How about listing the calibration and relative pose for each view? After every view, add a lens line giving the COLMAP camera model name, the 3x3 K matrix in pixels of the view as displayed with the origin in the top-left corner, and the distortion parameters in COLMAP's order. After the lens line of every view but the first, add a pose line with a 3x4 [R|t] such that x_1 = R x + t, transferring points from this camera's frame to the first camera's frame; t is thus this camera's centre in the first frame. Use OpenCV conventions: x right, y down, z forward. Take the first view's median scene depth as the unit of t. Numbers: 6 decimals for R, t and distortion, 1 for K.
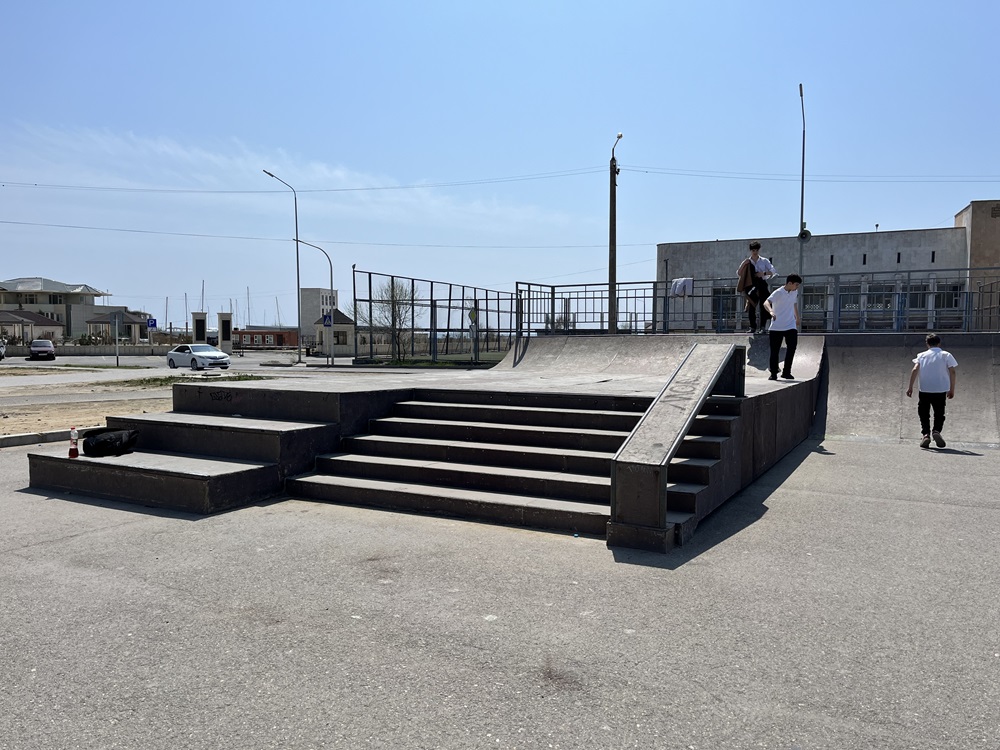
lens RADIAL K [[782.8, 0, 499.1], [0, 782.8, 395.5], [0, 0, 1]] dist [0.099780, -0.136291]
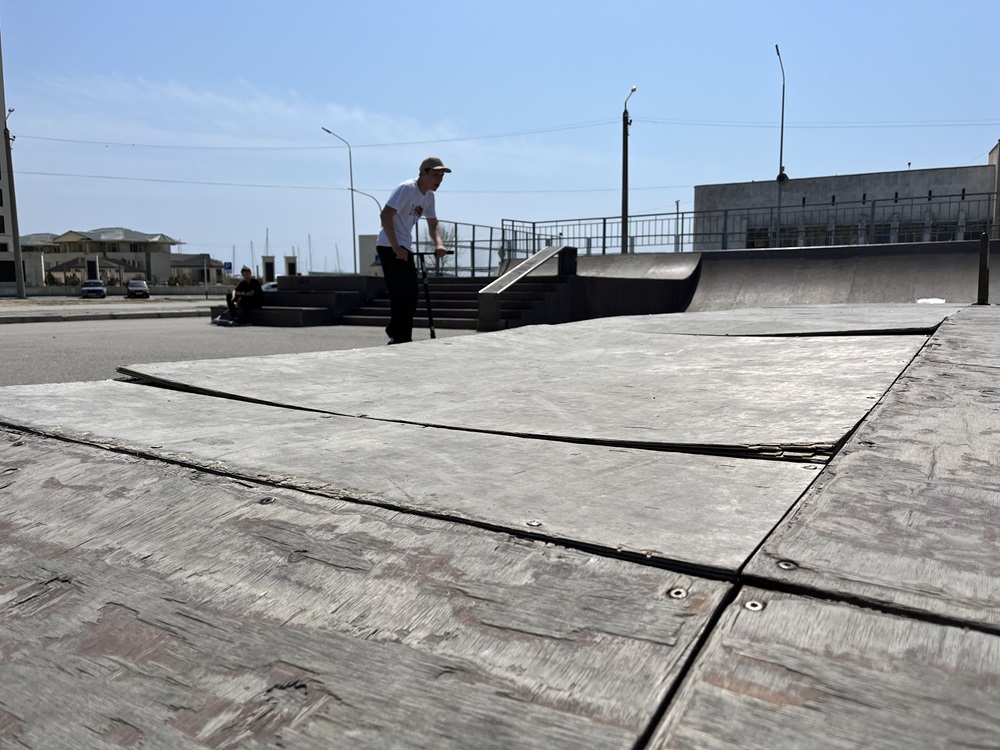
lens RADIAL K [[782.8, 0, 499.1], [0, 782.8, 395.5], [0, 0, 1]] dist [0.099780, -0.136291]
pose [[0.997231, 0.002244, -0.074332, 0.028898], [0.002691, 0.997801, 0.066229, 0.017804], [0.074317, -0.066245, 0.995032, -0.097851]]
